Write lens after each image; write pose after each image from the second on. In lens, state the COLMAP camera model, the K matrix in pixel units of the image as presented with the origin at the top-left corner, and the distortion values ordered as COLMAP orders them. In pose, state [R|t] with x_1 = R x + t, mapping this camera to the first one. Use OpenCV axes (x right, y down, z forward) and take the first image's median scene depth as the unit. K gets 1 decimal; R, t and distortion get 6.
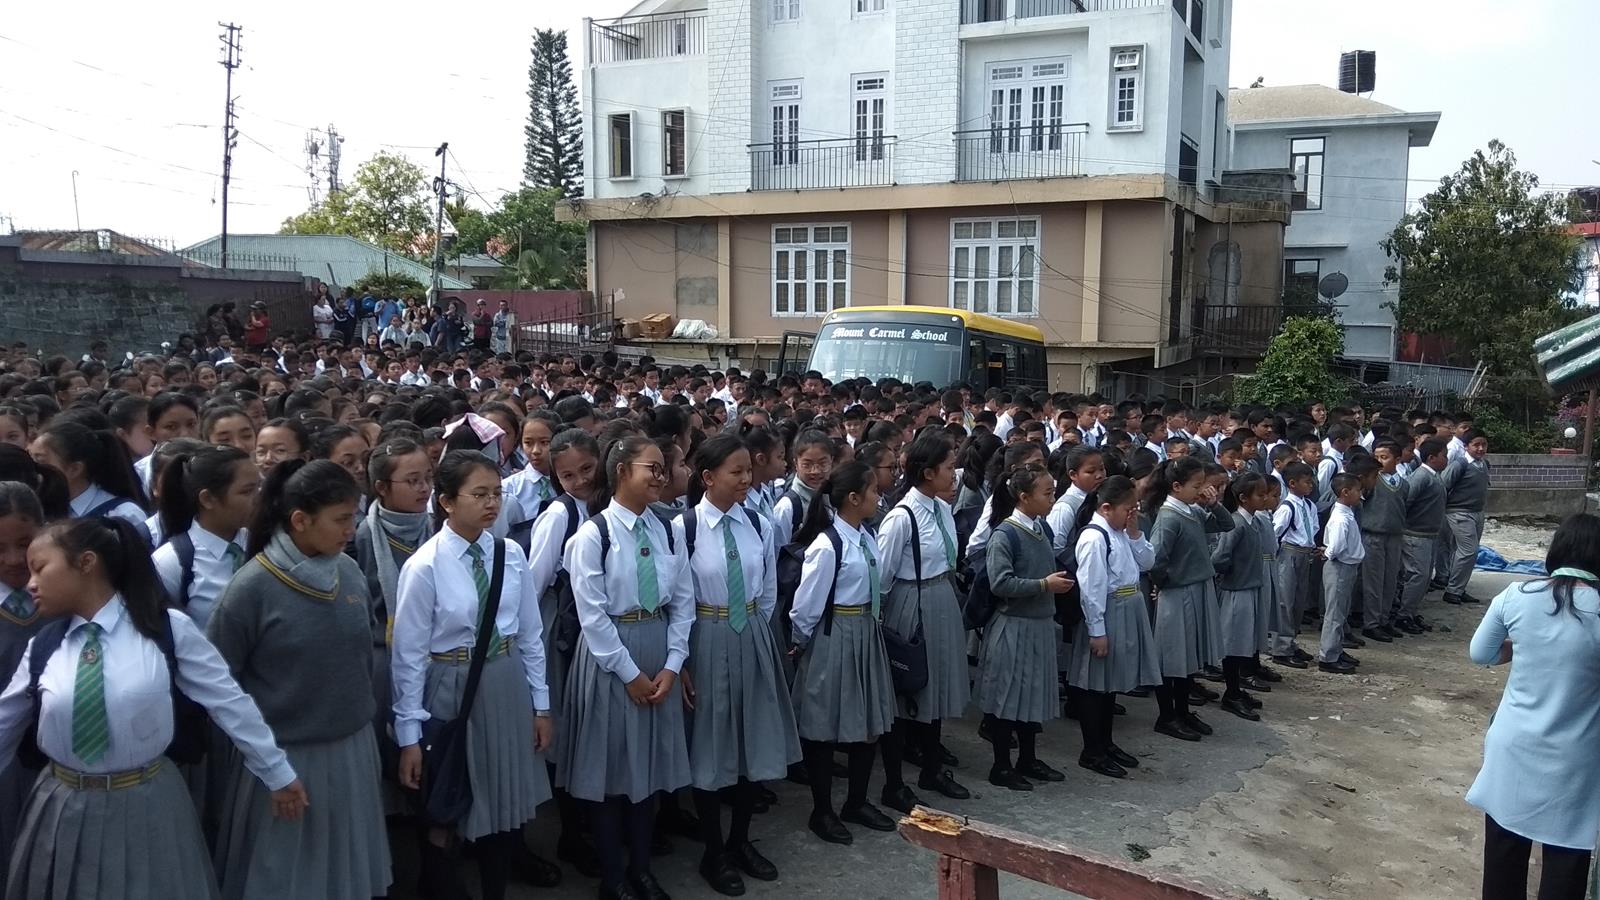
lens RADIAL K [[1269.6, 0, 776.1], [0, 1269.6, 461.1], [0, 0, 1]] dist [0.064953, -0.118852]
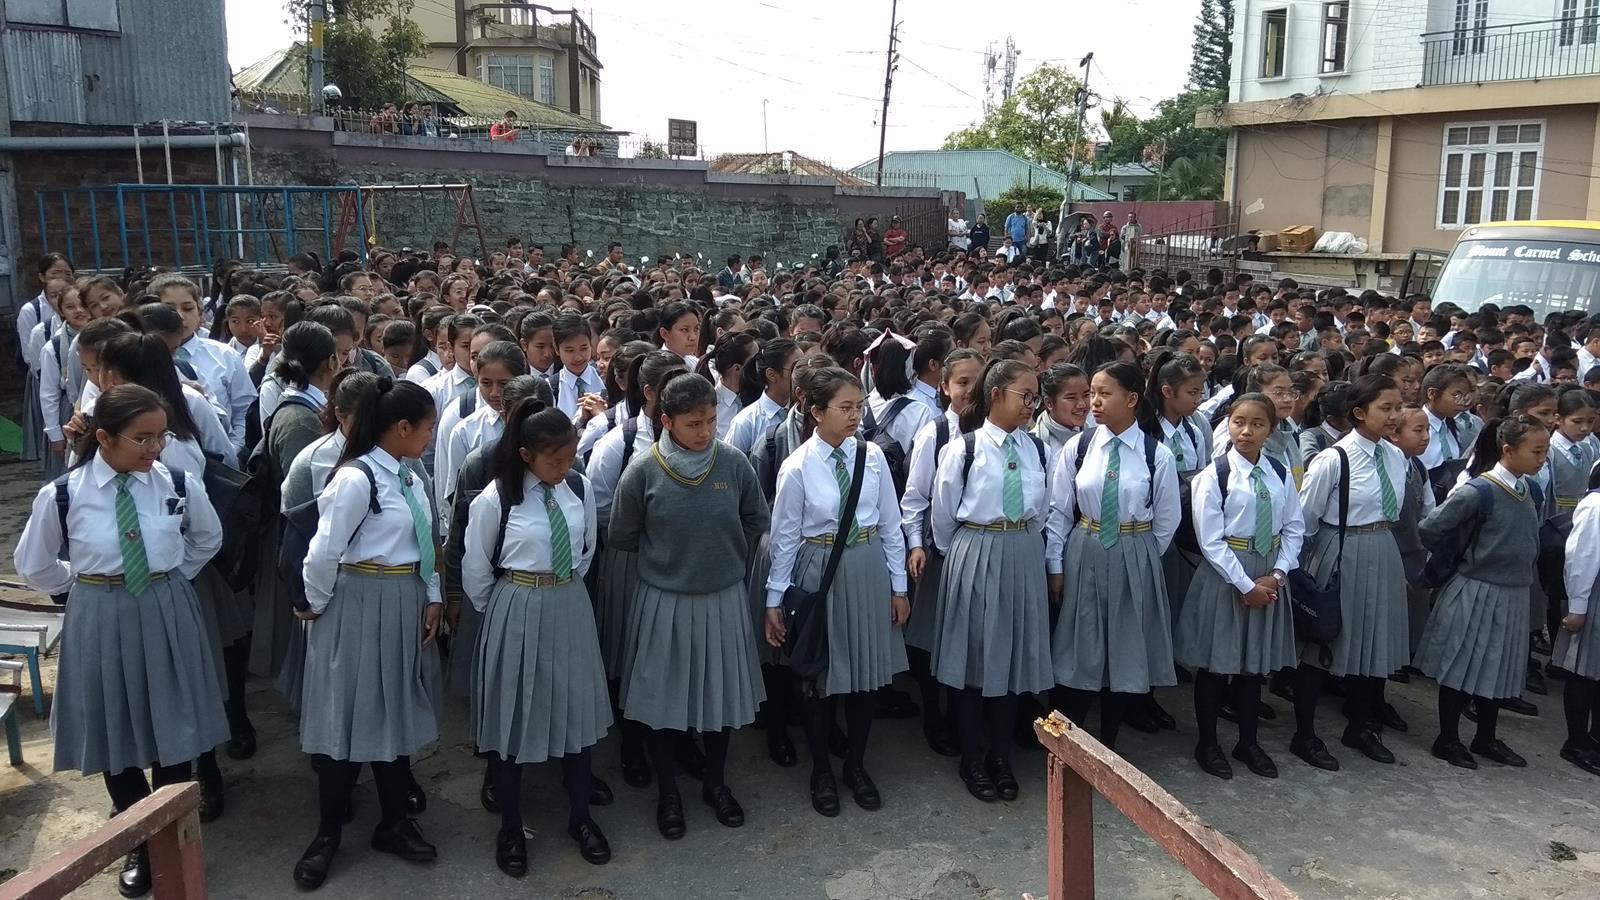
lens RADIAL K [[1269.6, 0, 781.0], [0, 1269.6, 455.8], [0, 0, 1]] dist [0.064953, -0.118852]
pose [[0.876700, 0.087770, -0.472963, 0.038338], [-0.056506, 0.995197, 0.079943, -0.002598], [0.477708, -0.043361, 0.877448, -0.008012]]
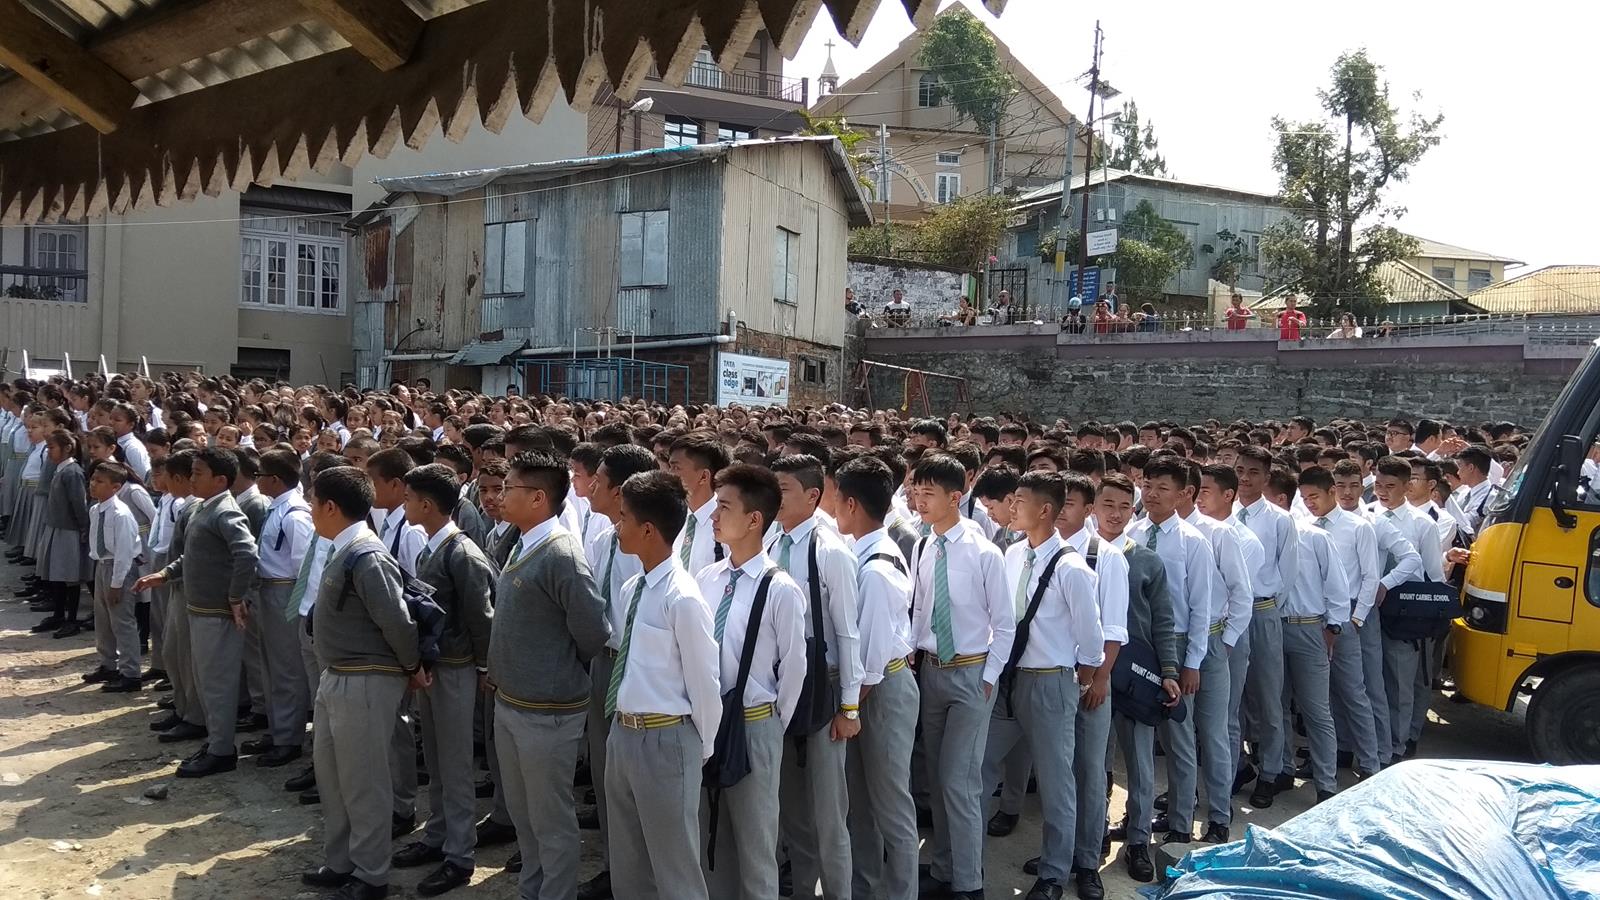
lens RADIAL K [[1269.6, 0, 795.4], [0, 1269.6, 452.6], [0, 0, 1]] dist [0.064953, -0.118852]
pose [[-0.170351, -0.002615, -0.985380, 0.392235], [-0.135368, 0.990578, 0.020774, -0.023430], [0.976041, 0.136928, -0.169100, 0.508125]]
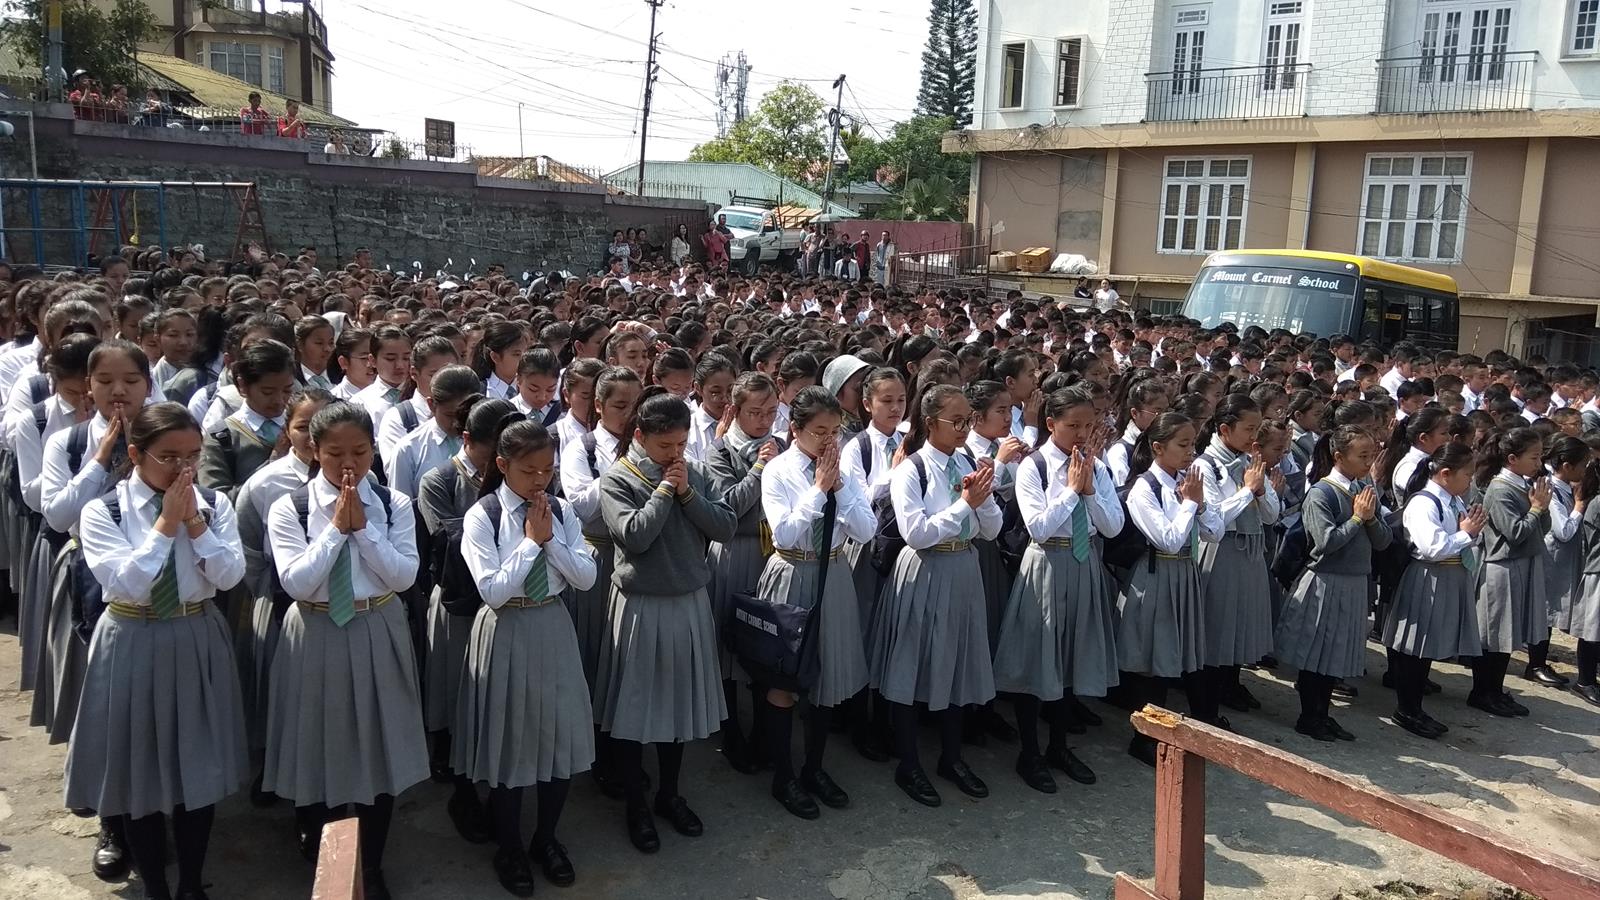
lens RADIAL K [[1269.6, 0, 776.9], [0, 1269.6, 461.2], [0, 0, 1]] dist [0.064953, -0.118852]
pose [[0.955899, 0.078272, -0.283074, 0.009192], [-0.062276, 0.995934, 0.065086, -0.001821], [0.287018, -0.044587, 0.956887, -0.024808]]
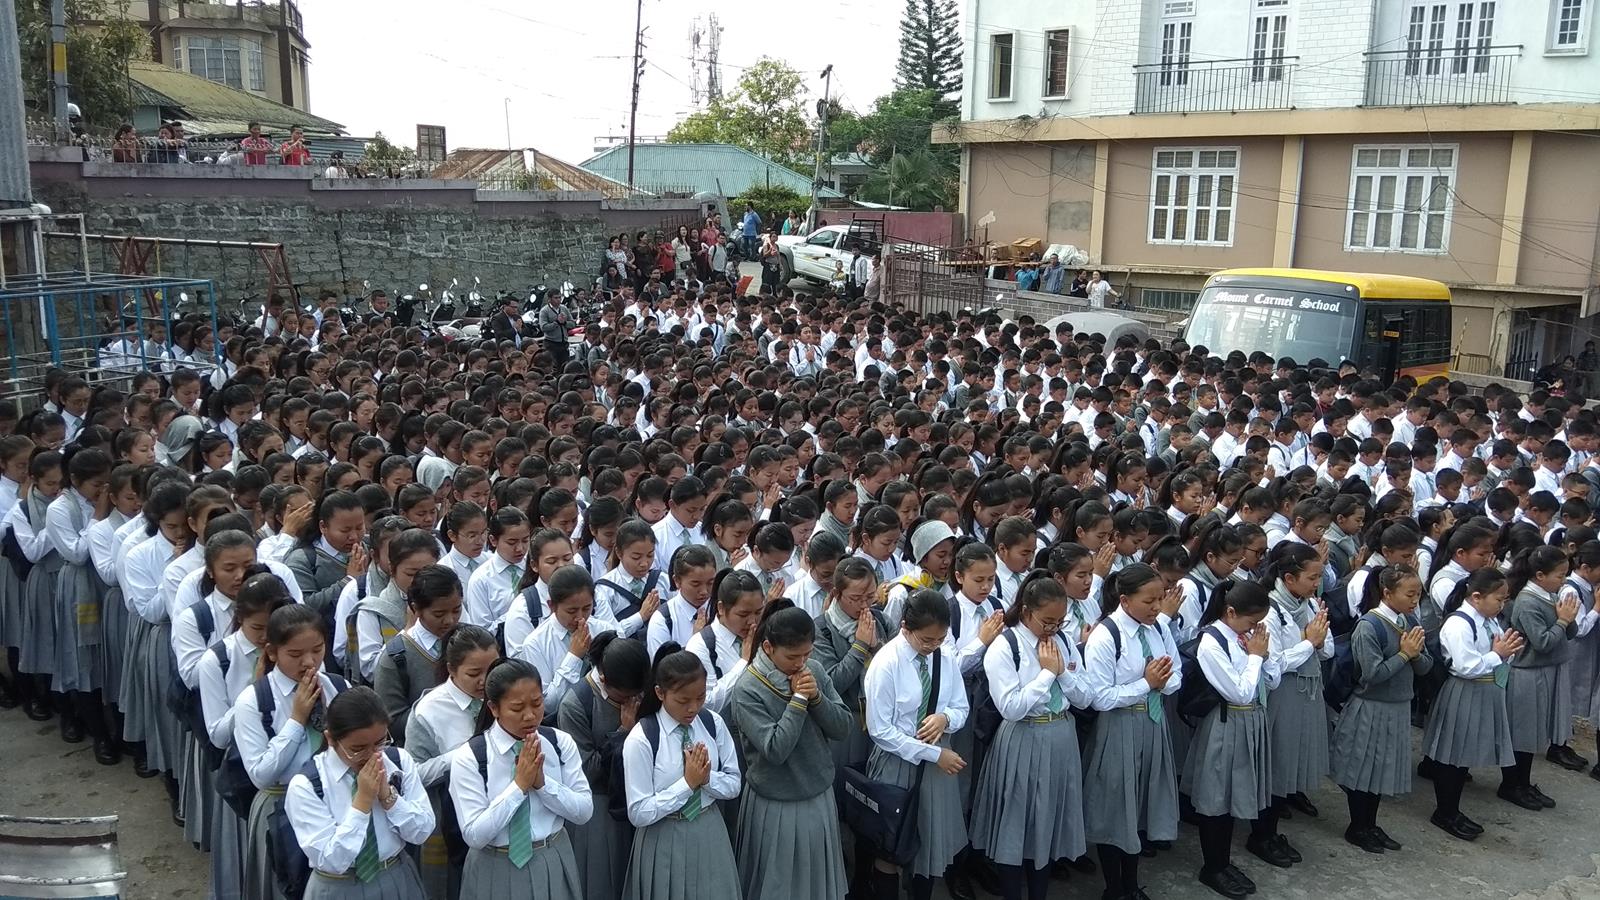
lens RADIAL K [[1269.6, 0, 777.2], [0, 1269.6, 460.8], [0, 0, 1]] dist [0.064953, -0.118852]
pose [[0.962308, 0.062710, -0.264632, -0.007960], [-0.038122, 0.994549, 0.097051, -0.037264], [0.269276, -0.083305, 0.959453, -0.041392]]
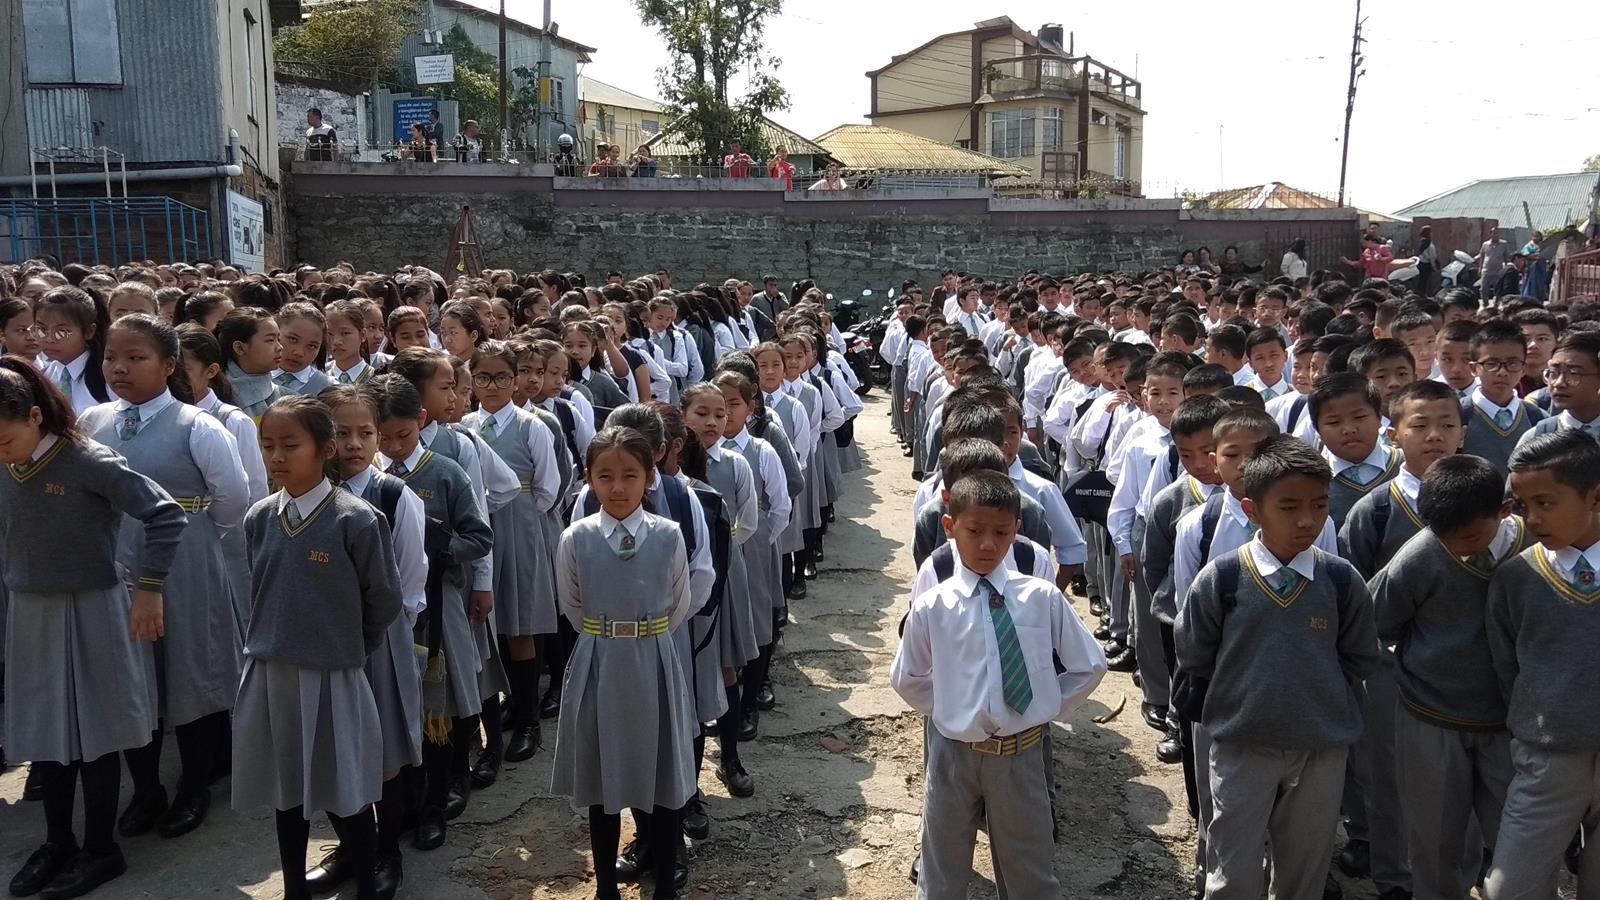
lens RADIAL K [[1269.6, 0, 776.0], [0, 1269.6, 476.3], [0, 0, 1]] dist [0.064953, -0.118852]
pose [[0.495628, 0.108242, -0.861763, 0.221477], [-0.081467, 0.993623, 0.077950, -0.002839], [0.864706, 0.031571, 0.501286, 0.252263]]
